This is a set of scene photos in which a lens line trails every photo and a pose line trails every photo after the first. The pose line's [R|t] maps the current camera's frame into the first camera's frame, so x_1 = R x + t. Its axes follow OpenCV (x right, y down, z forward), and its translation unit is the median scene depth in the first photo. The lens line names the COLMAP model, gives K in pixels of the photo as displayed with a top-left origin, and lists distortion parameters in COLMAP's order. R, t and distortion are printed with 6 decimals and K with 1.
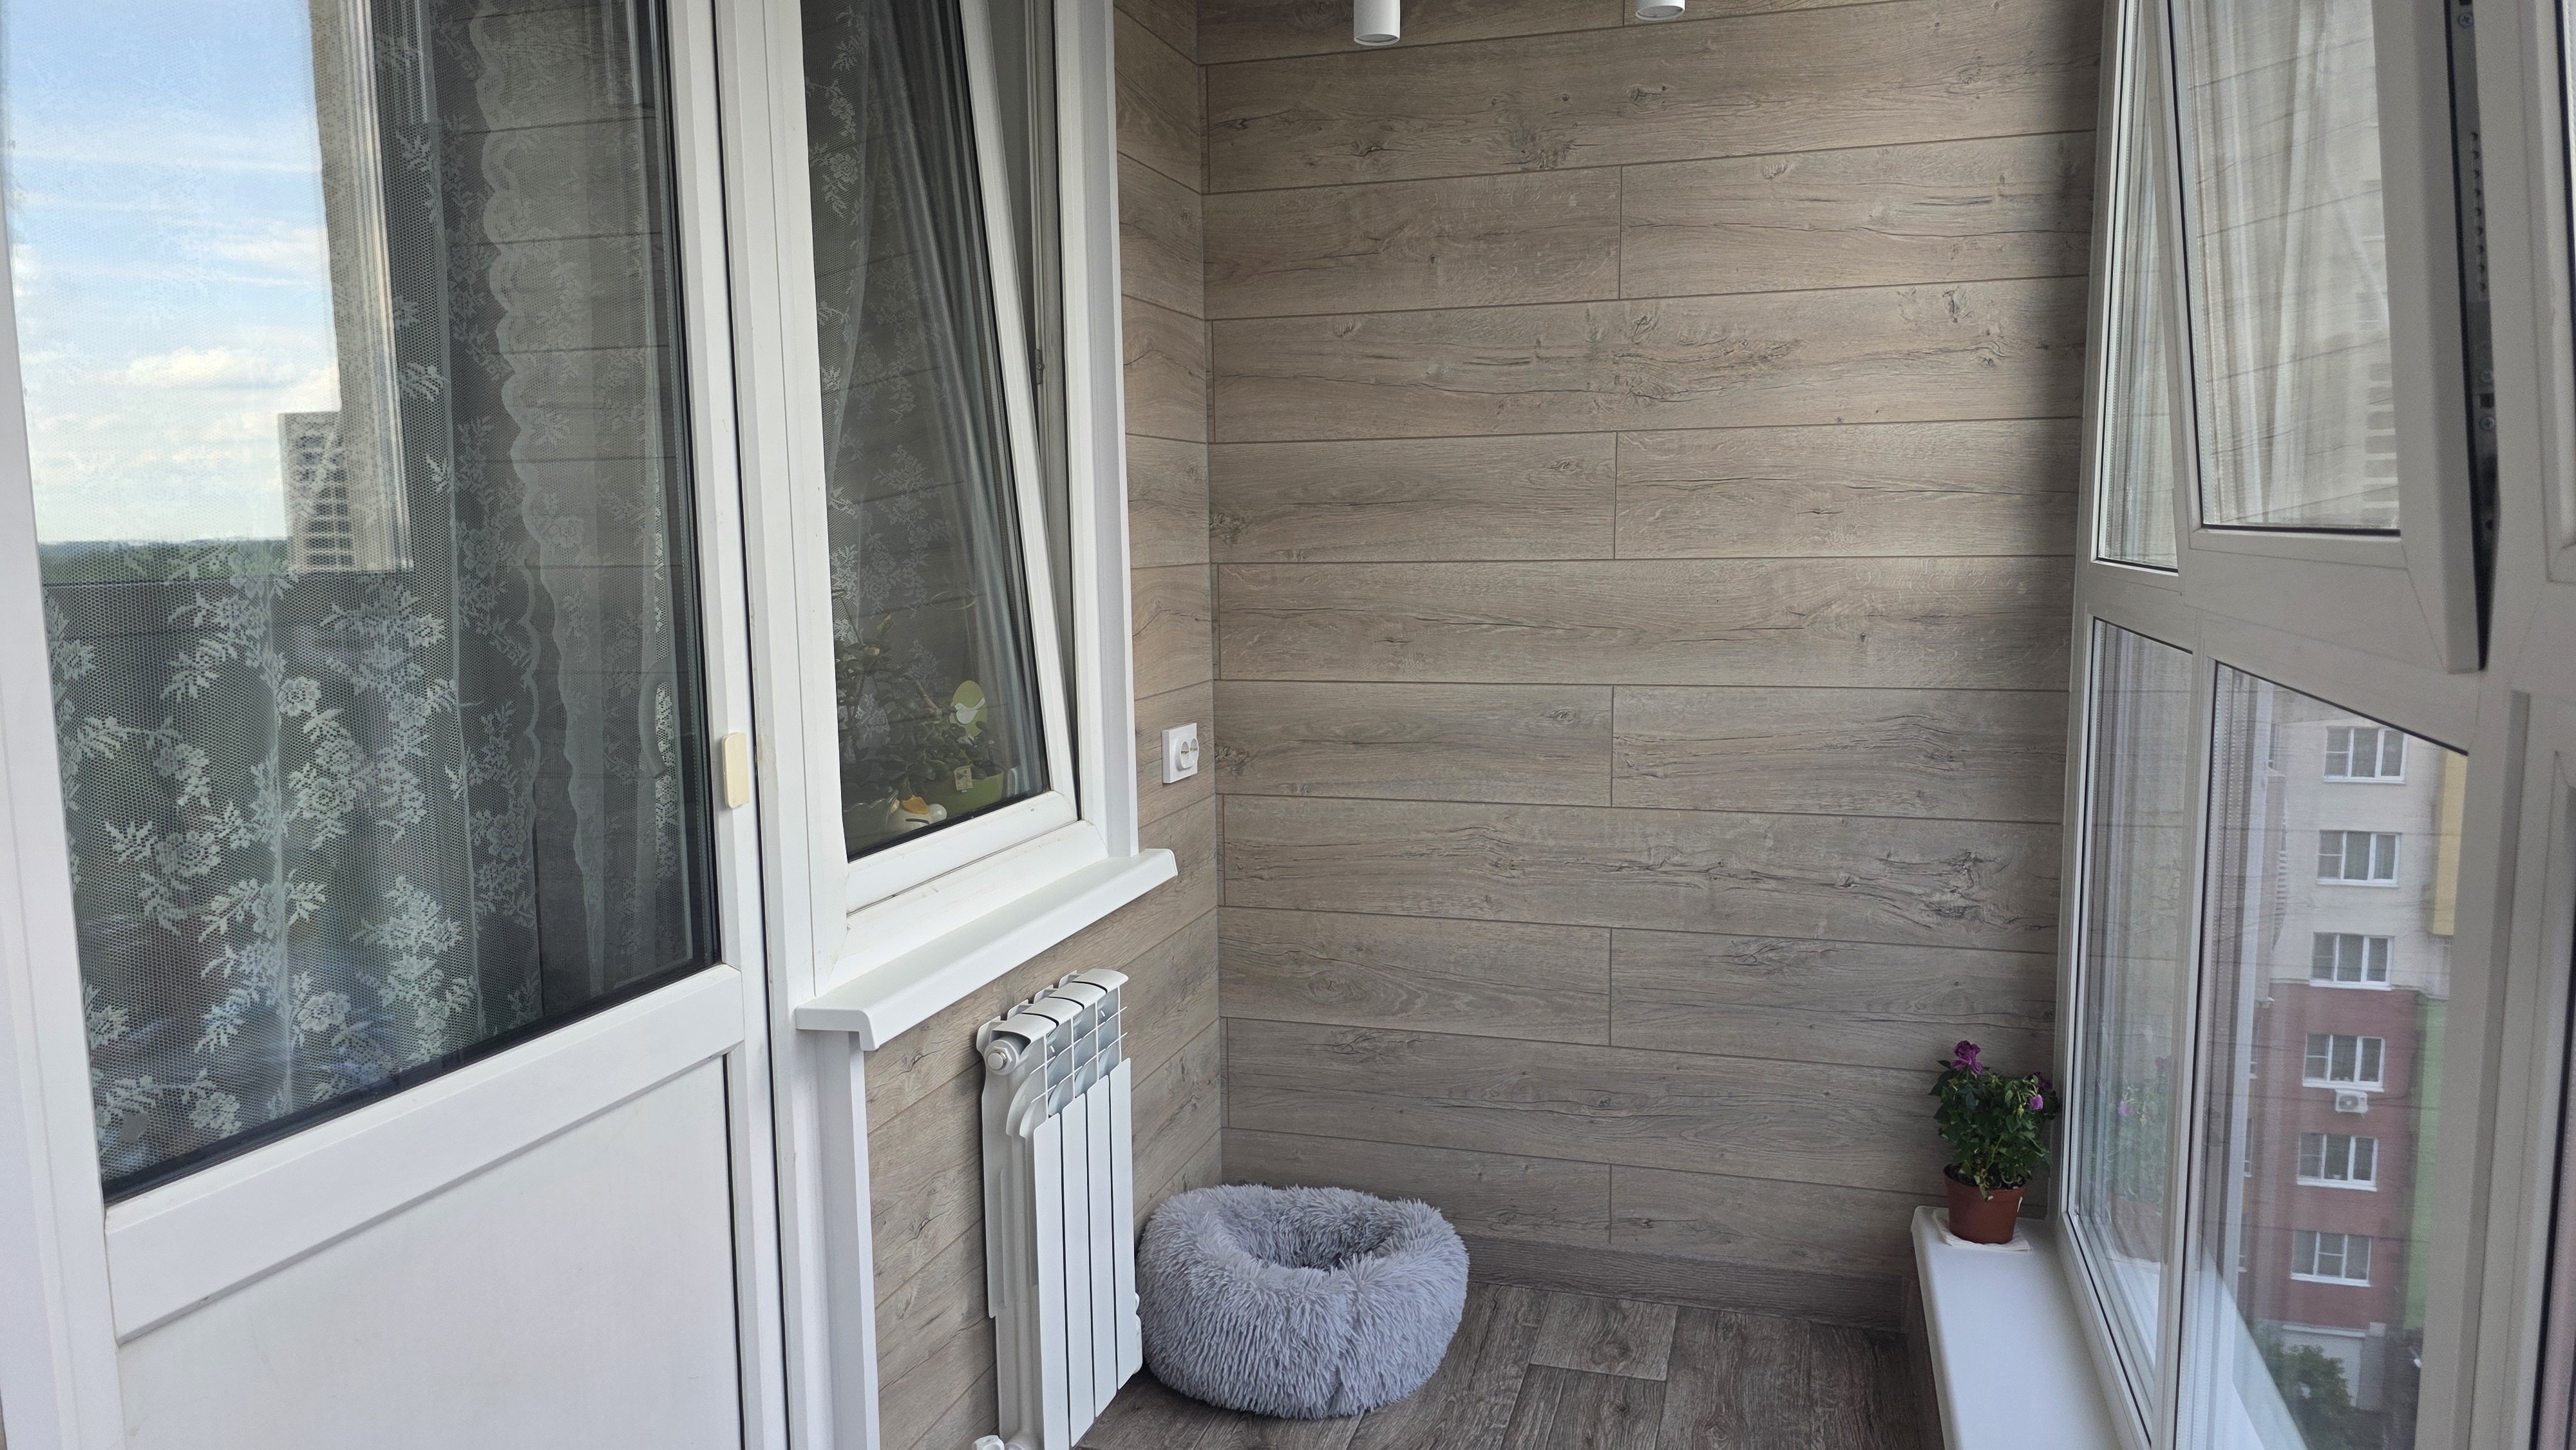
lens RADIAL K [[1750.9, 0, 1281.0], [0, 1750.9, 763.1], [0, 0, 1]] dist [0.060357, -0.041827]
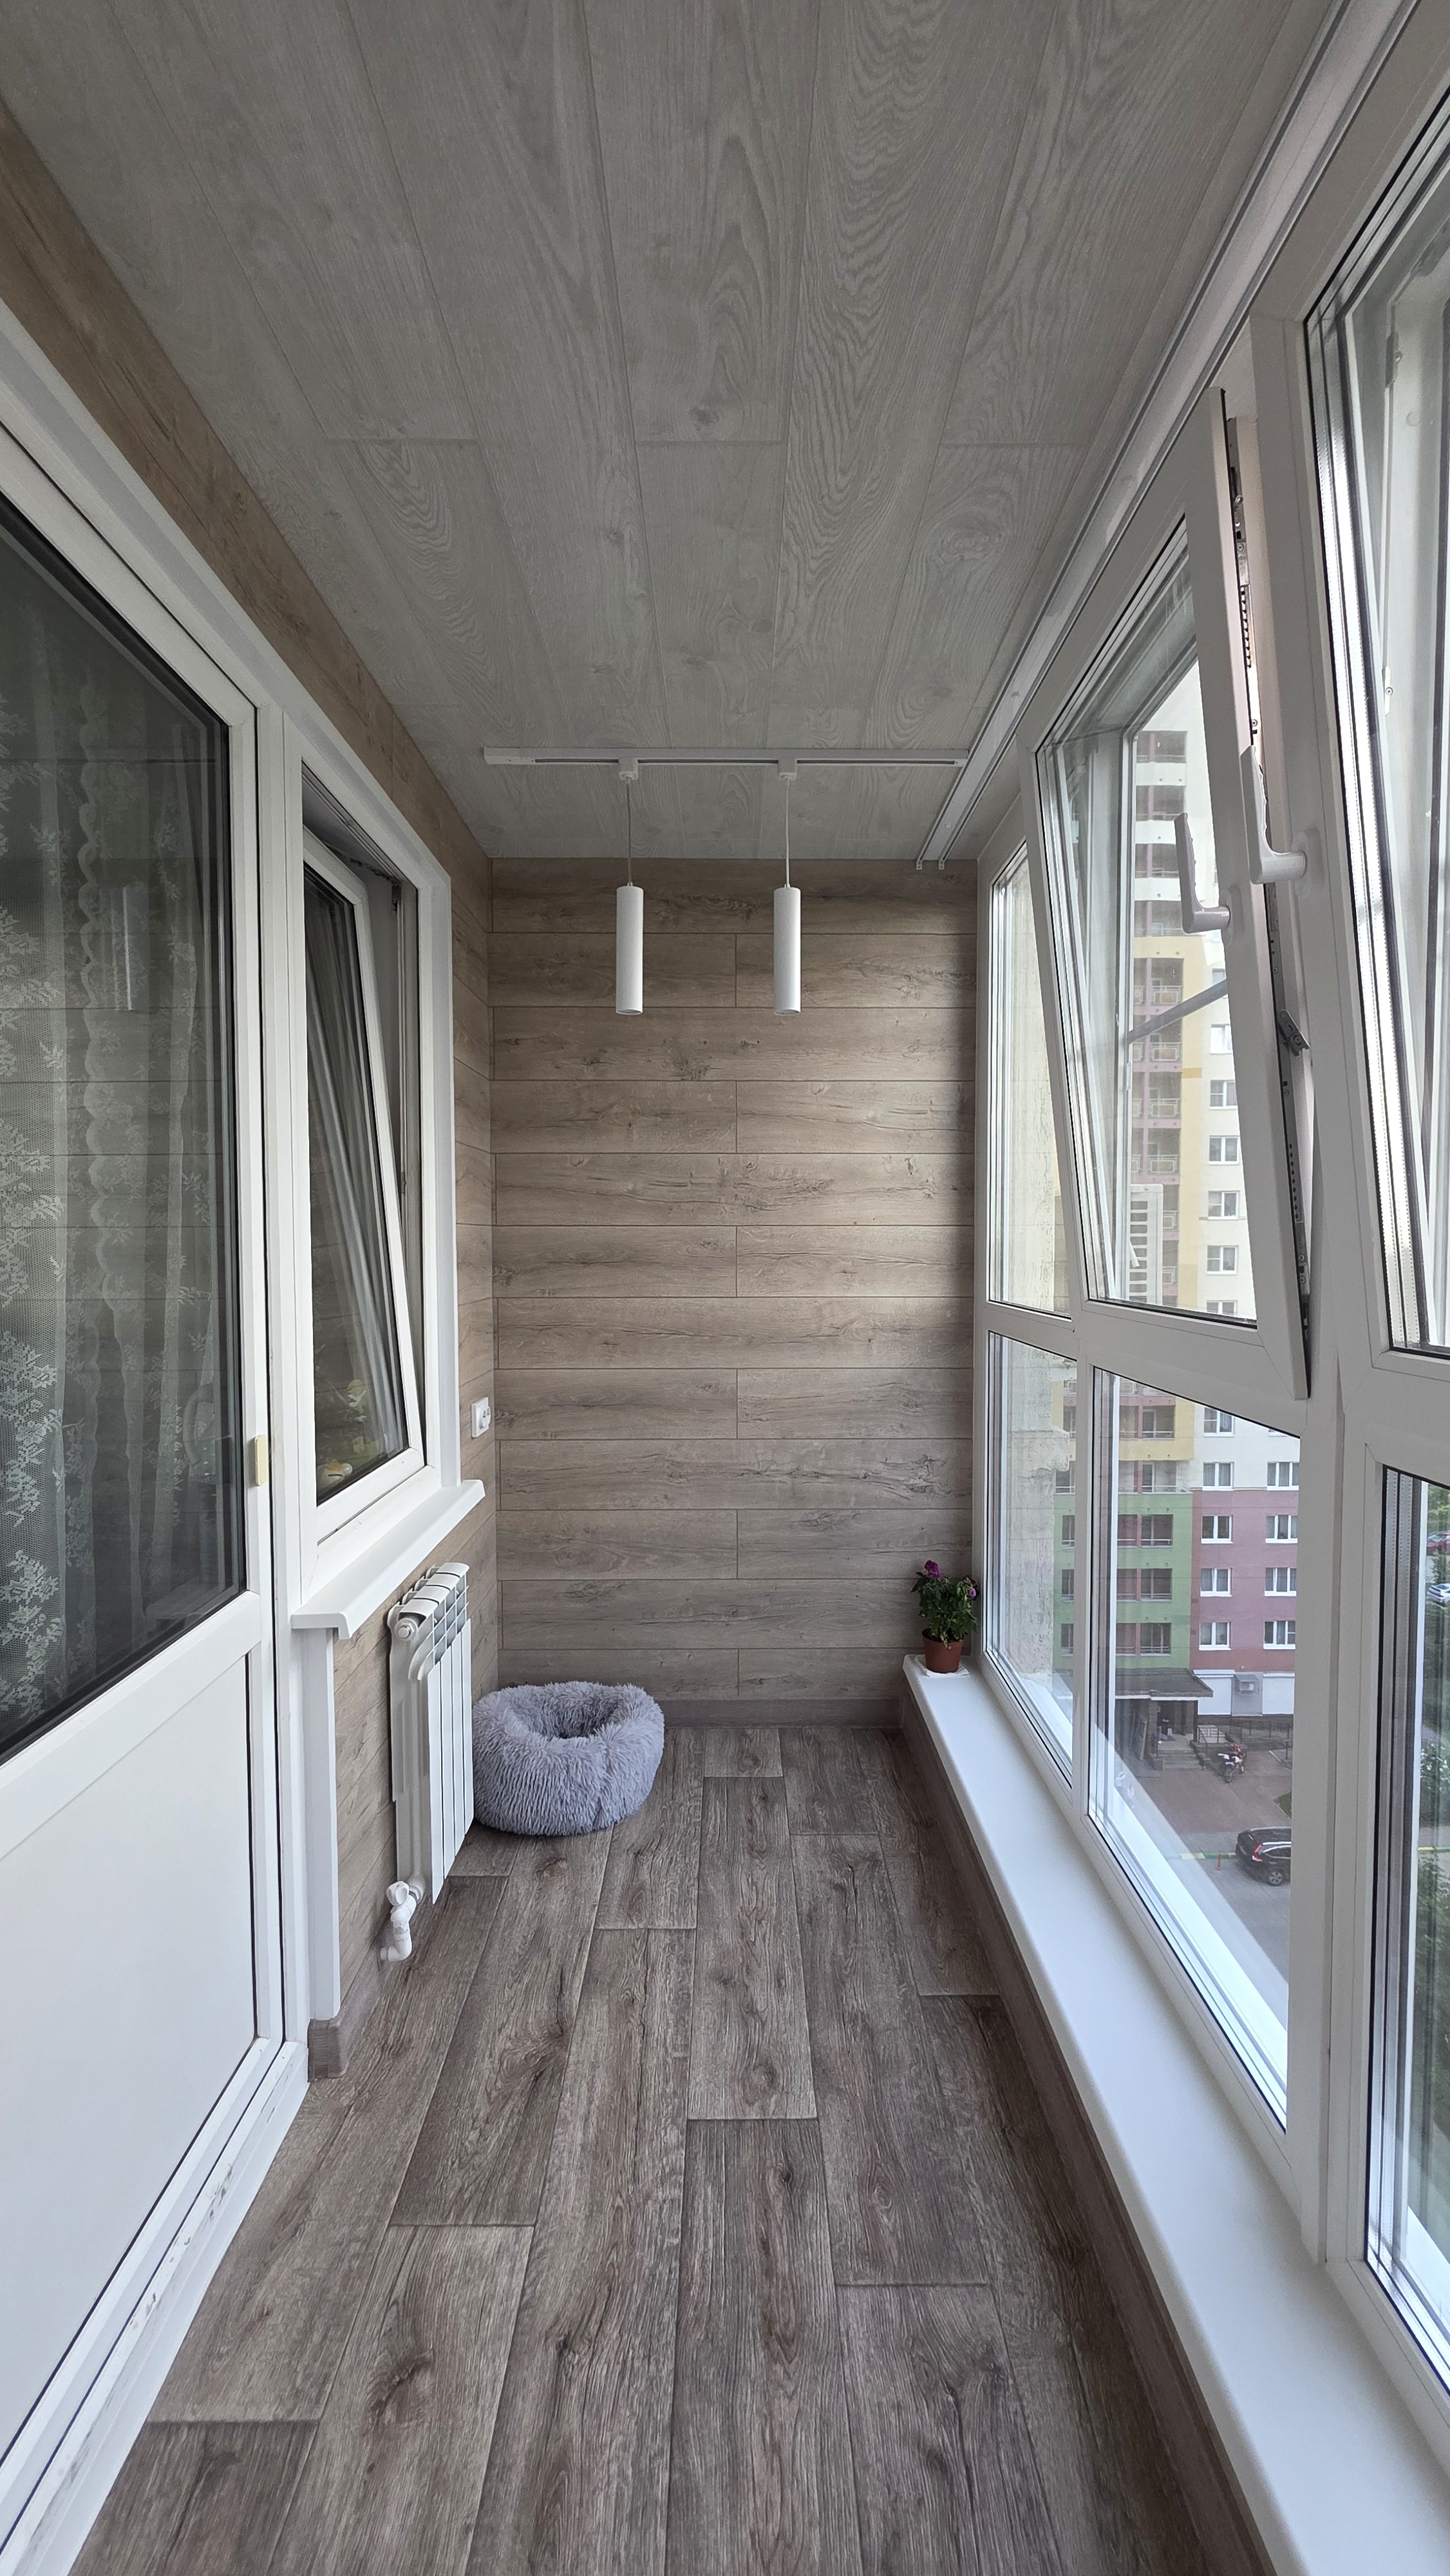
lens RADIAL K [[1035.1, 0, 732.4], [0, 1035.1, 1293.4], [0, 0, 1]] dist [0.001773, 0.000650]
pose [[0.956185, -0.003547, 0.292742, -0.122488], [0.029231, 0.996087, -0.083408, -0.035146], [-0.291300, 0.088311, 0.952547, 0.015106]]
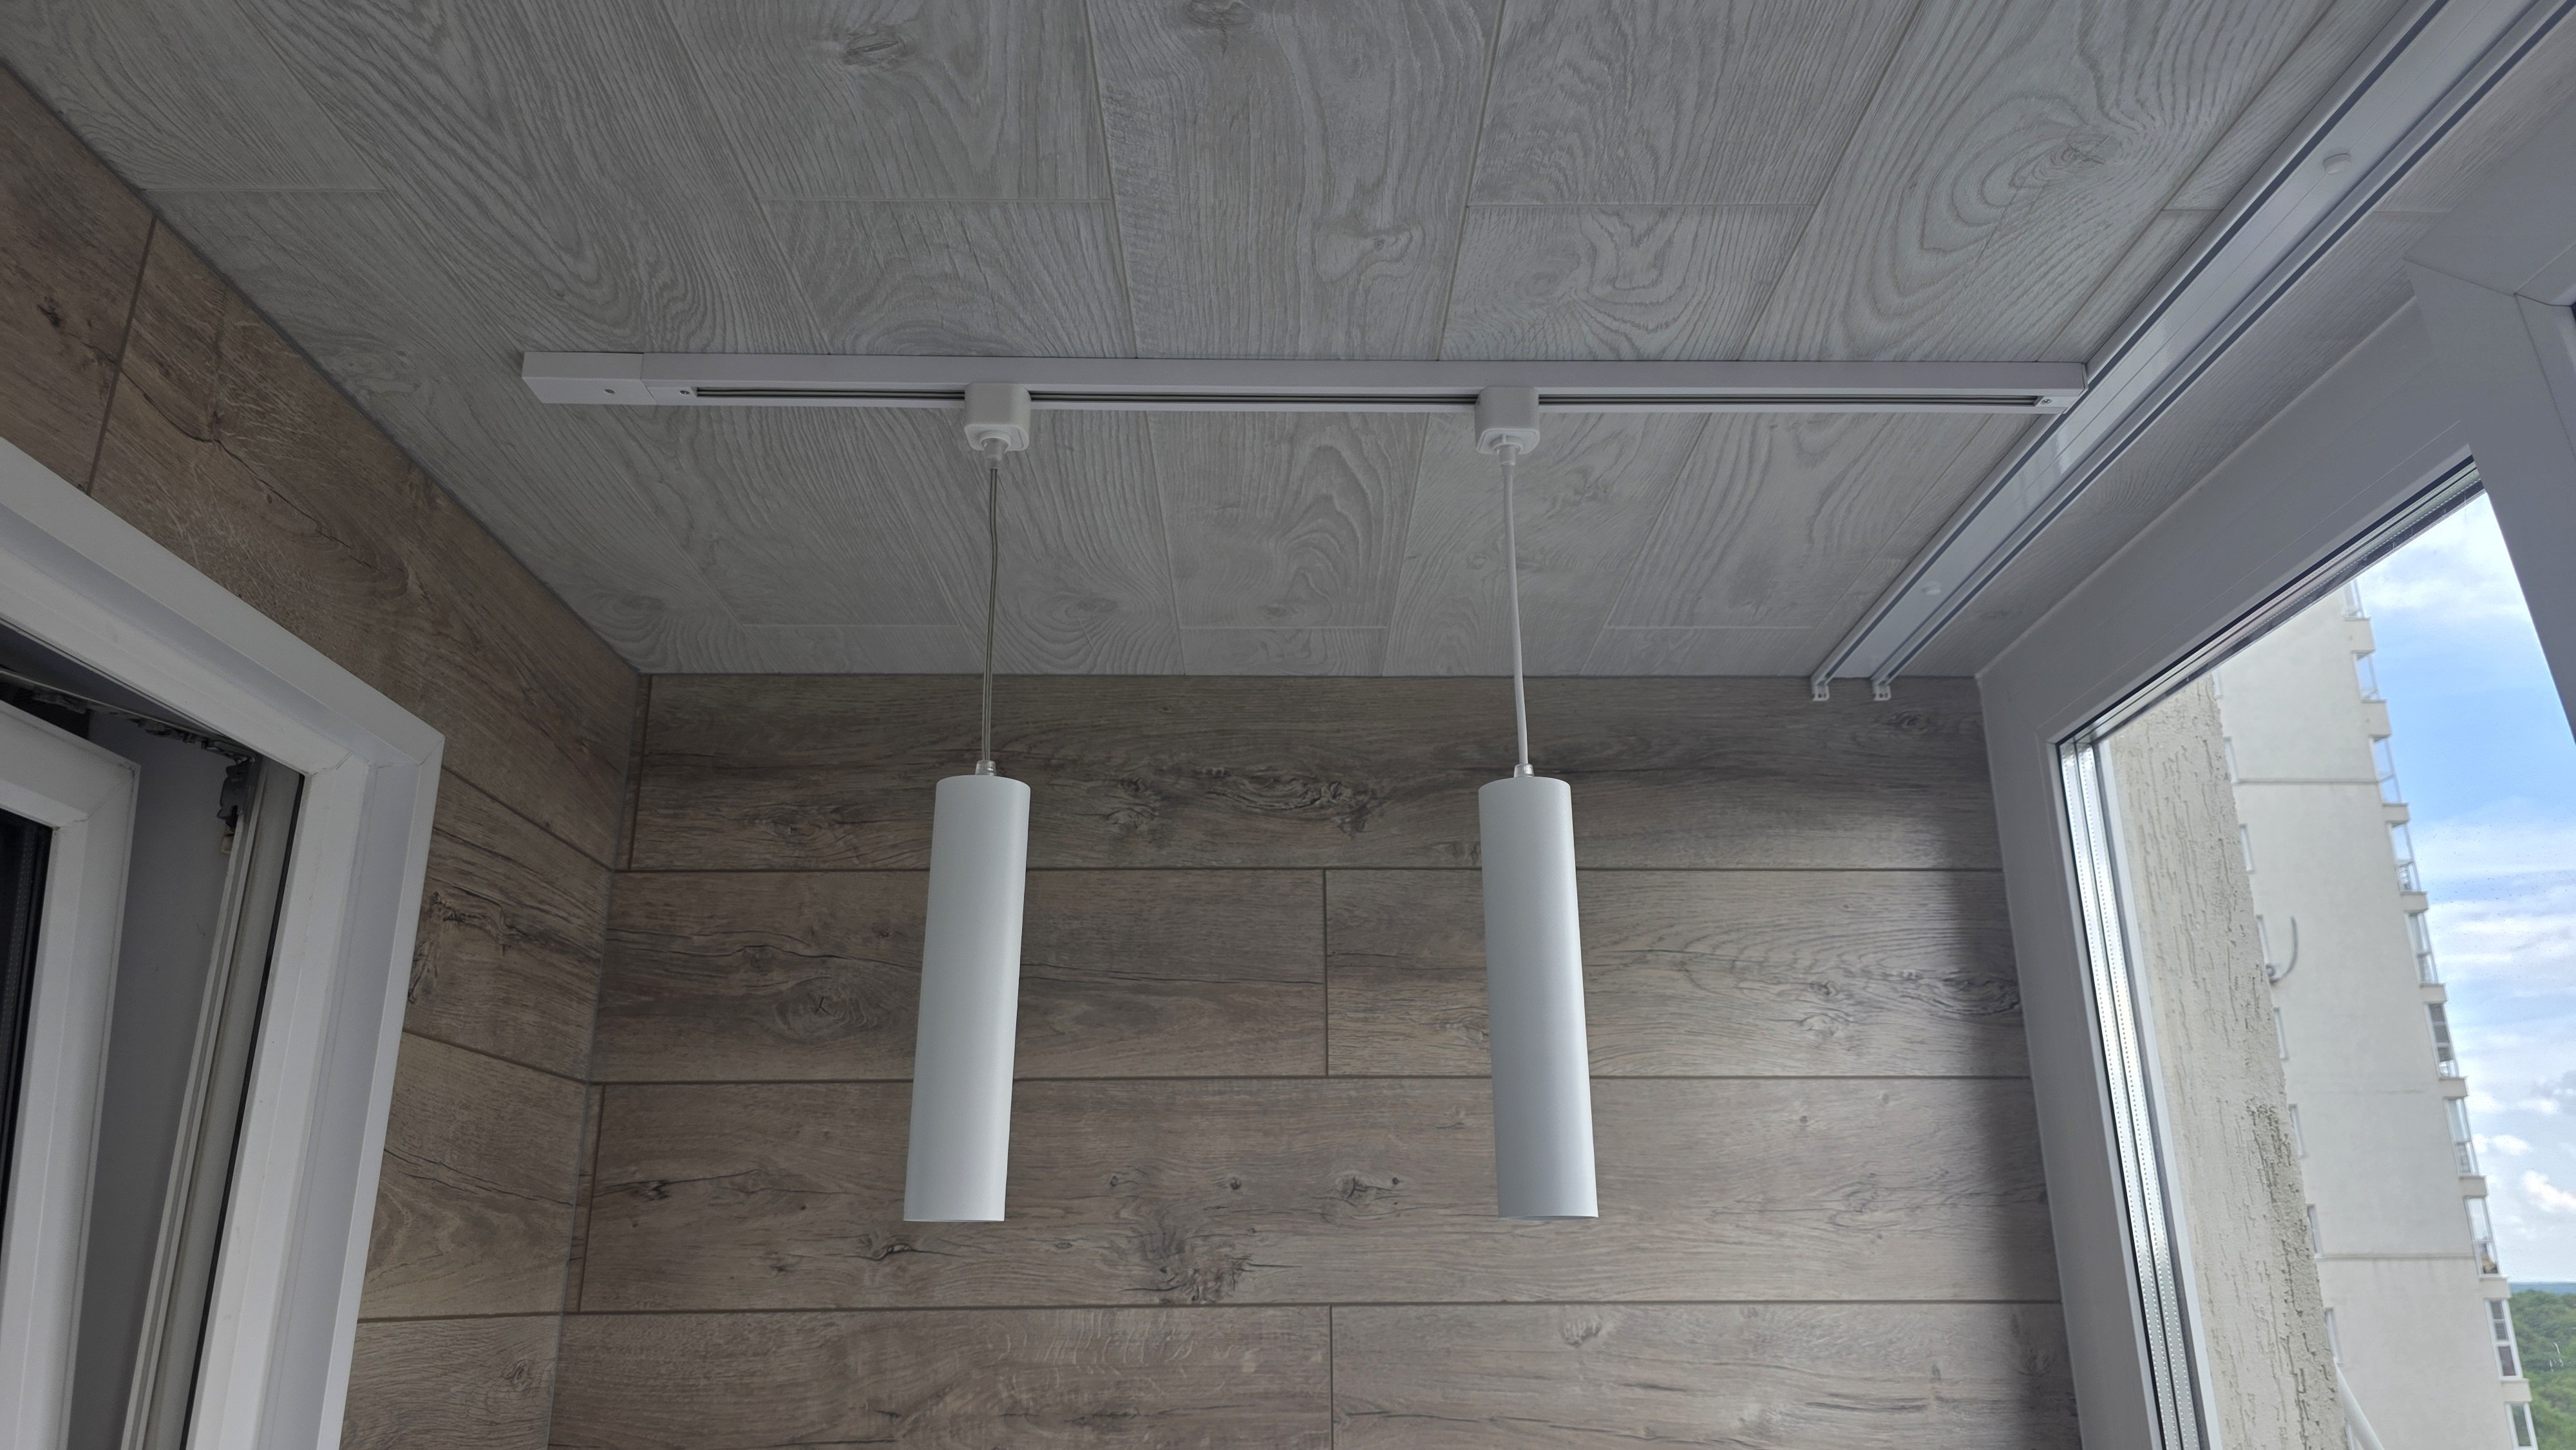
lens RADIAL K [[1750.9, 0, 1296.1], [0, 1750.9, 723.4], [0, 0, 1]] dist [0.060357, -0.041827]
pose [[0.952903, 0.097959, 0.287019, -0.005066], [0.035882, 0.903333, -0.427437, -0.267389], [-0.301145, 0.417605, 0.857274, 0.427667]]
